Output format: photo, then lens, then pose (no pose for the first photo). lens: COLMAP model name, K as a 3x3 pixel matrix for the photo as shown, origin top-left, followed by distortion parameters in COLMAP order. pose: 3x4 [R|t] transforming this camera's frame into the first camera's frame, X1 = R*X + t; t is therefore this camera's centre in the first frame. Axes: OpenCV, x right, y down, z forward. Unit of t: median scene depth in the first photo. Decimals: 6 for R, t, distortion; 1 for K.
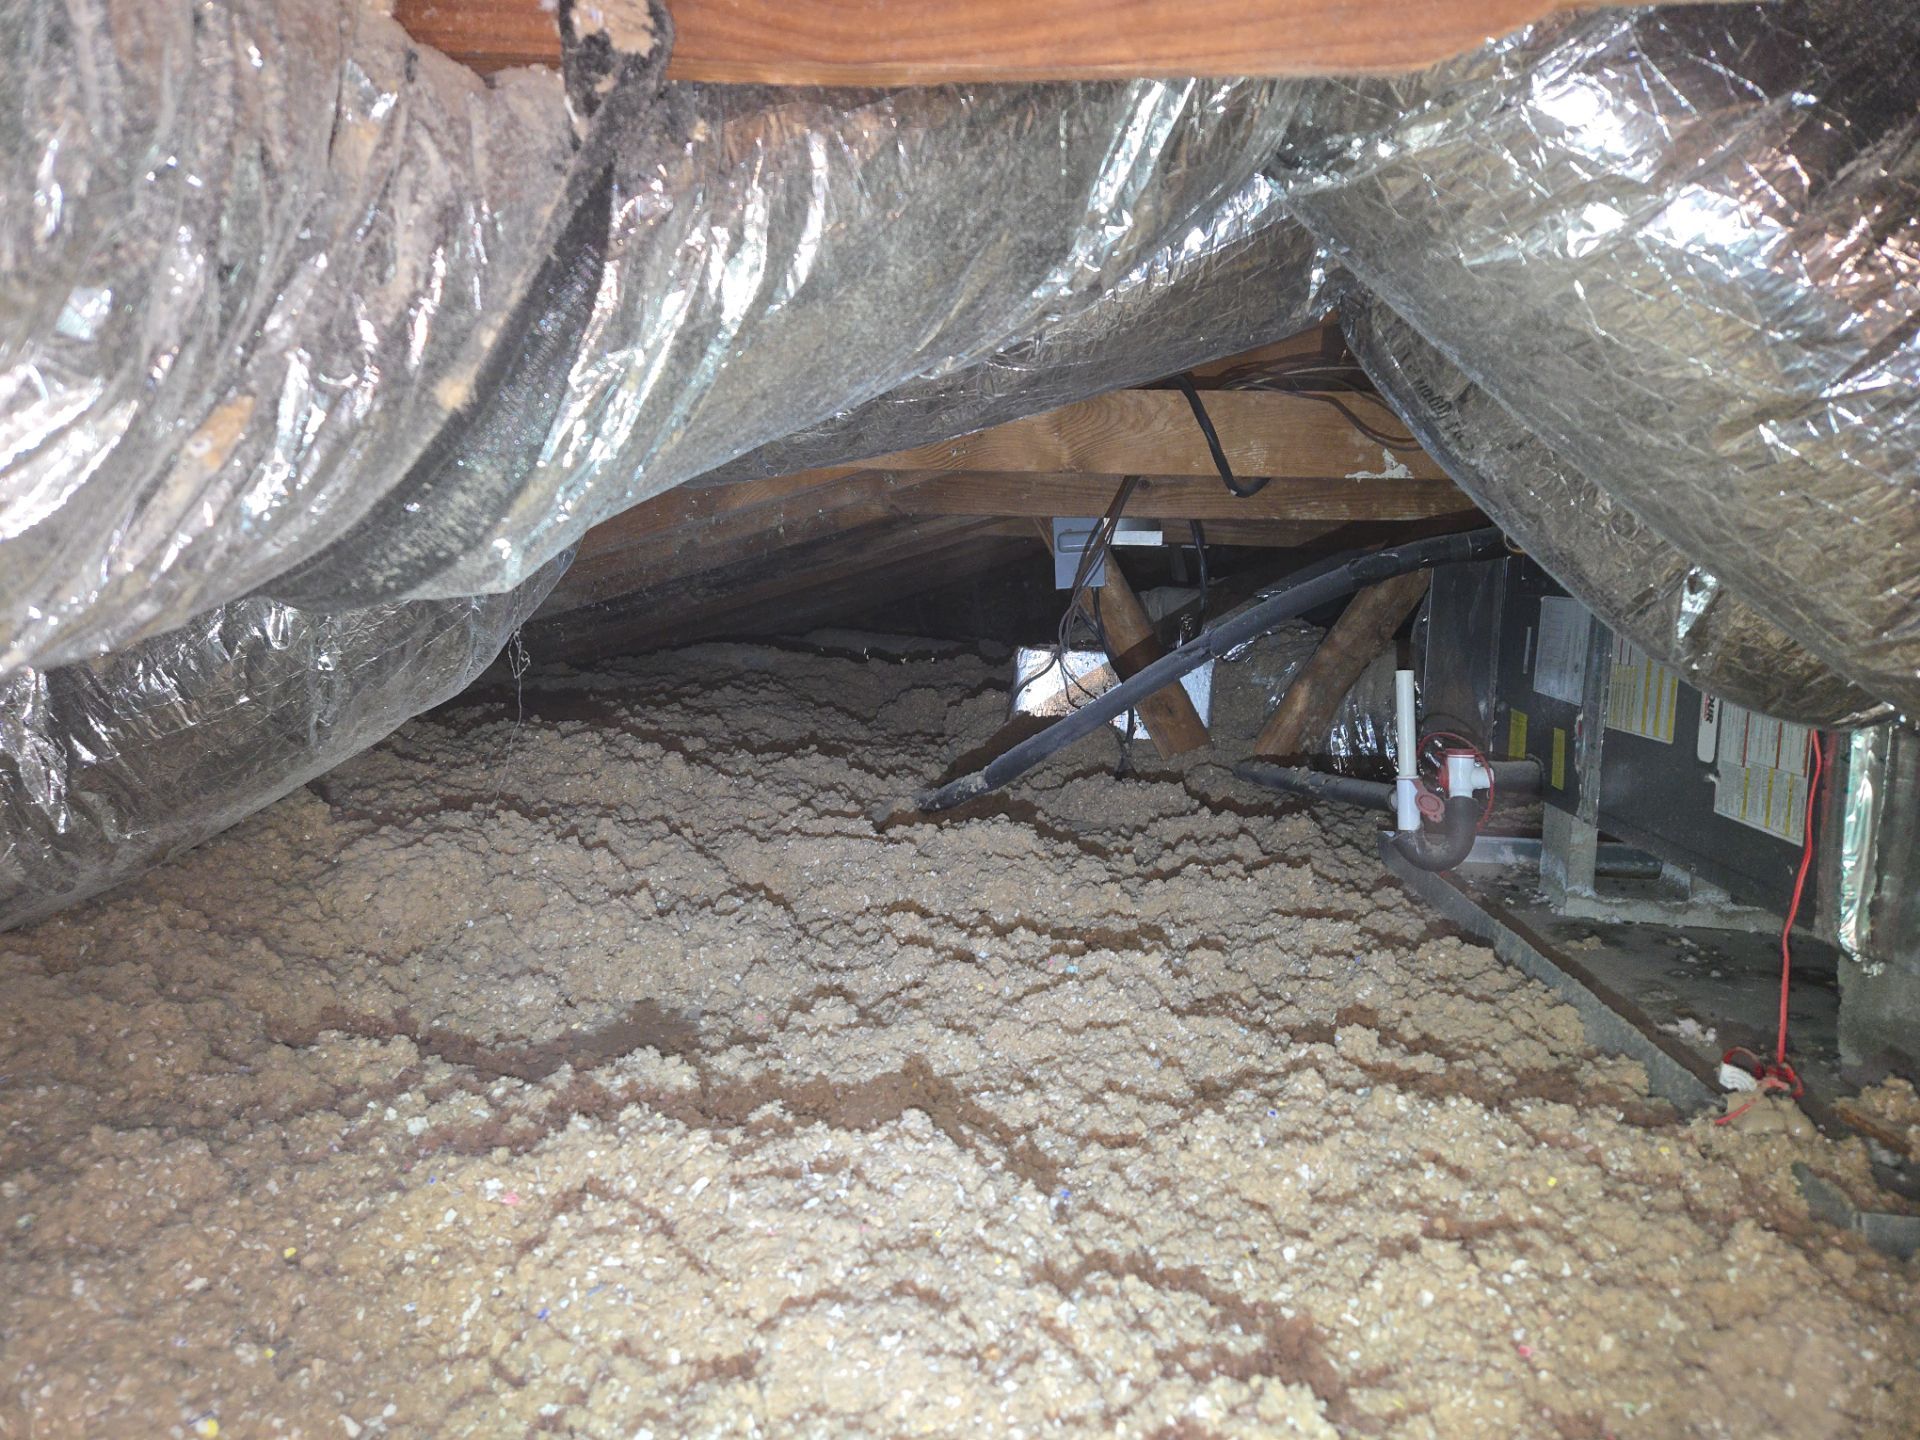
lens RADIAL K [[1279.2, 0, 956.0], [0, 1279.2, 719.9], [0, 0, 1]] dist [0.073586, -0.053425]
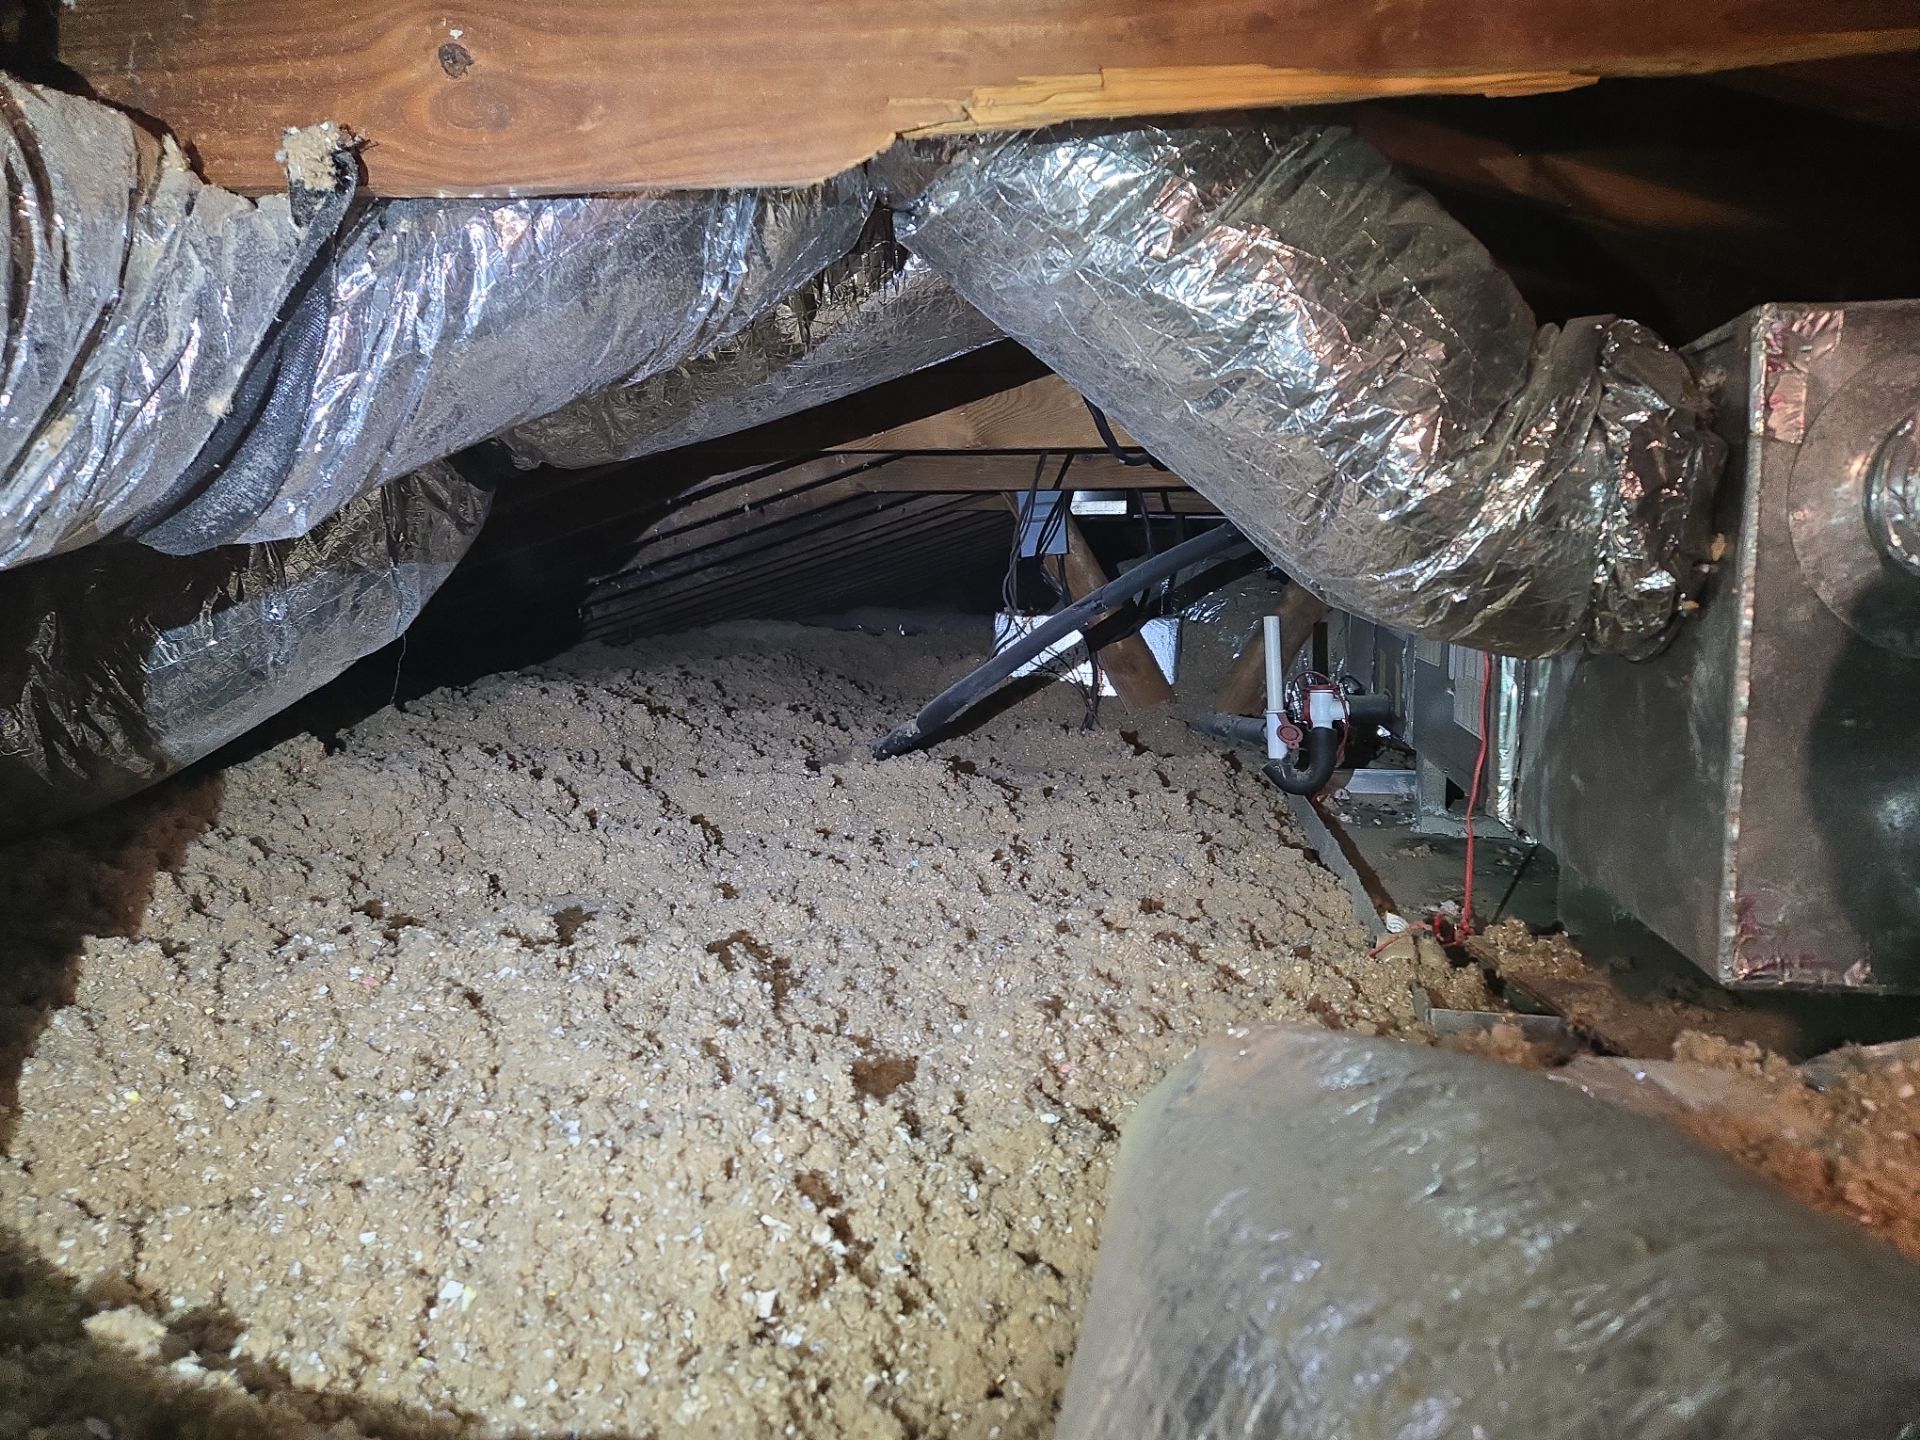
lens RADIAL K [[1279.2, 0, 956.0], [0, 1279.2, 719.9], [0, 0, 1]] dist [0.073586, -0.053425]
pose [[0.997619, -0.019524, -0.066147, 0.179193], [0.020422, 0.999708, 0.012922, 0.038624], [0.065876, -0.014243, 0.997726, -0.161270]]
